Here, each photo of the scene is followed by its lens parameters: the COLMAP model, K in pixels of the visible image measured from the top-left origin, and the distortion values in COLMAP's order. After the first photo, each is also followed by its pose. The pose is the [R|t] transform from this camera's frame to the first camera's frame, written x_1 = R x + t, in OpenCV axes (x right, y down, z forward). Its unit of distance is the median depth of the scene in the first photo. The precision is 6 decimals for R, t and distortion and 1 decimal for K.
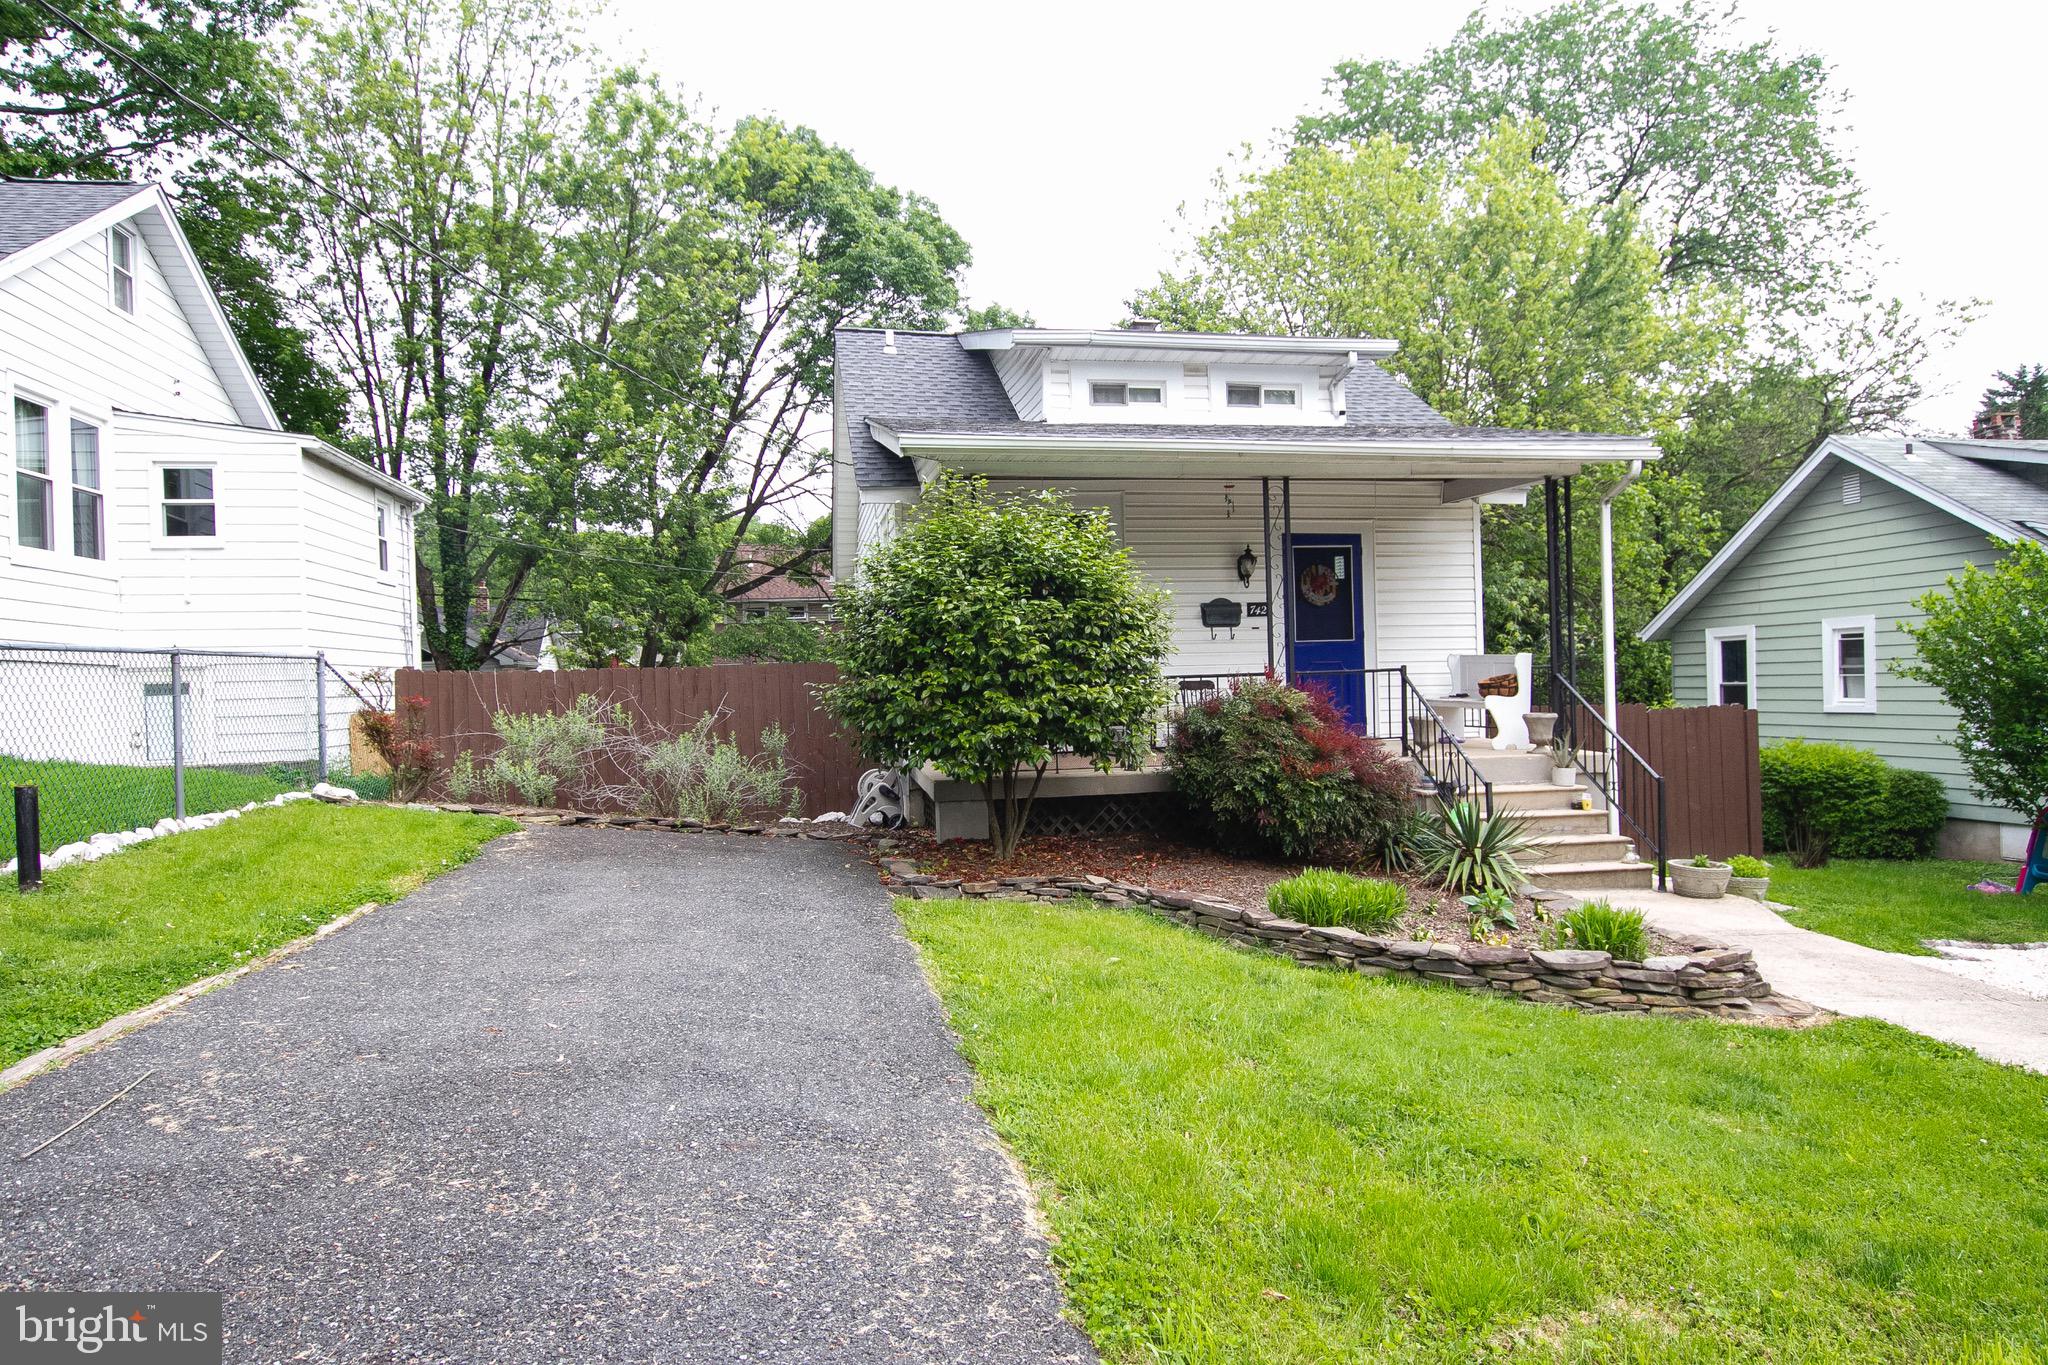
lens RADIAL K [[1242.0, 0, 1022.5], [0, 1242.0, 684.3], [0, 0, 1]] dist [0.000465, 0.001229]
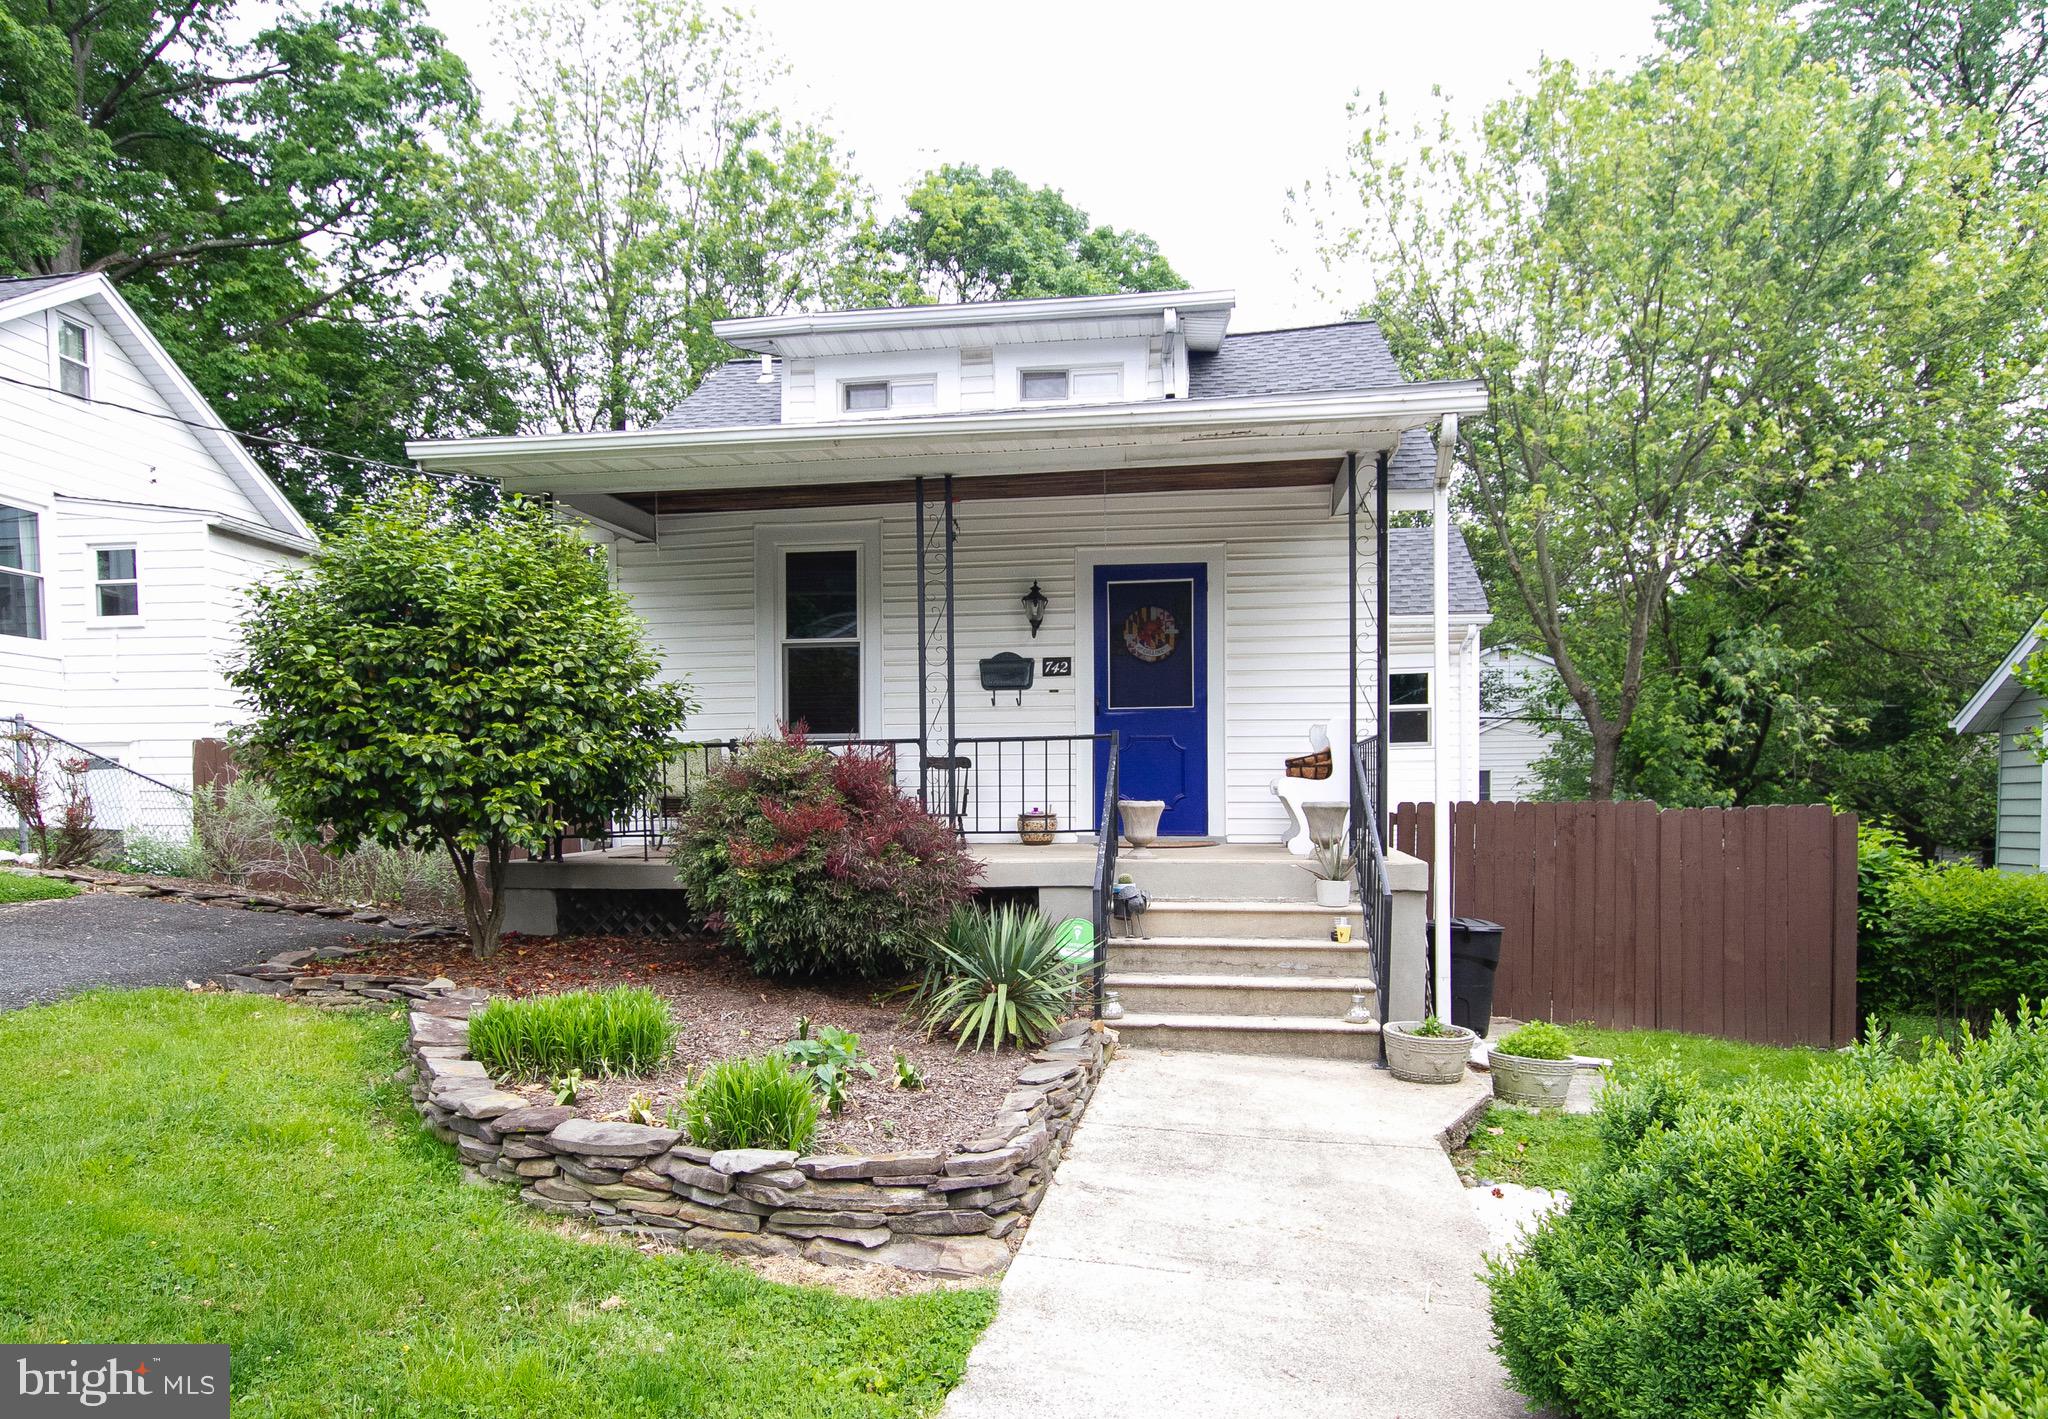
lens RADIAL K [[1334.9, 0, 1024.2], [0, 1334.9, 836.3], [0, 0, 1]] dist [0.009430, 0.002202]
pose [[0.947298, 0.023989, -0.319454, 0.435229], [-0.017068, 0.999555, 0.024448, 0.024222], [0.319899, -0.017707, 0.947286, 0.215199]]
